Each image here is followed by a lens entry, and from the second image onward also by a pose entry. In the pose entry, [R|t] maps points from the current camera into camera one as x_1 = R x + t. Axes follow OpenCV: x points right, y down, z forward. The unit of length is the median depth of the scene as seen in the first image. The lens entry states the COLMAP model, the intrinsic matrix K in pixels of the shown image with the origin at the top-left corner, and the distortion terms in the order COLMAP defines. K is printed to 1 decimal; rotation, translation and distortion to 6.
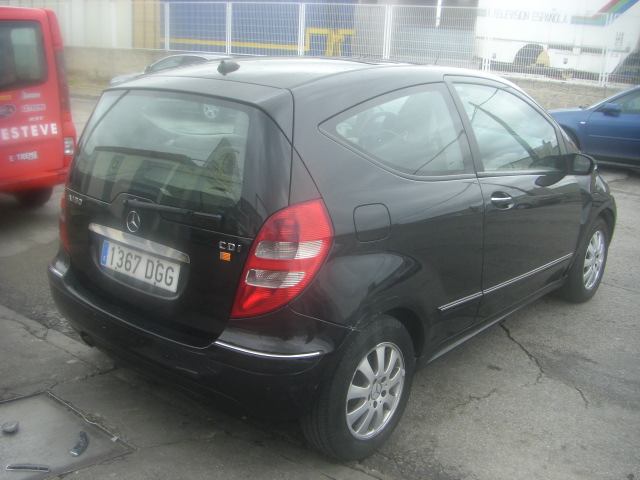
lens RADIAL K [[721.3, 0, 297.8], [0, 721.3, 240.3], [0, 0, 1]] dist [-0.169610, 0.056808]
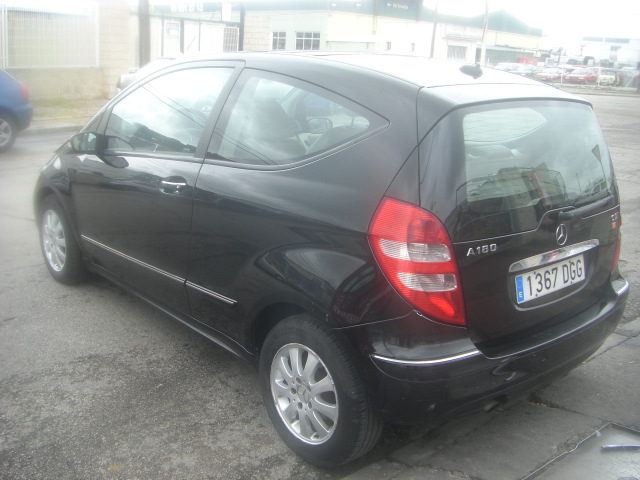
lens RADIAL K [[729.2, 0, 305.0], [0, 729.2, 241.4], [0, 0, 1]] dist [-0.154816, 0.018045]
pose [[0.145159, -0.281770, 0.948438, -1.208997], [0.231823, 0.941593, 0.244256, -0.337193], [-0.961866, 0.184414, 0.202001, 1.129721]]
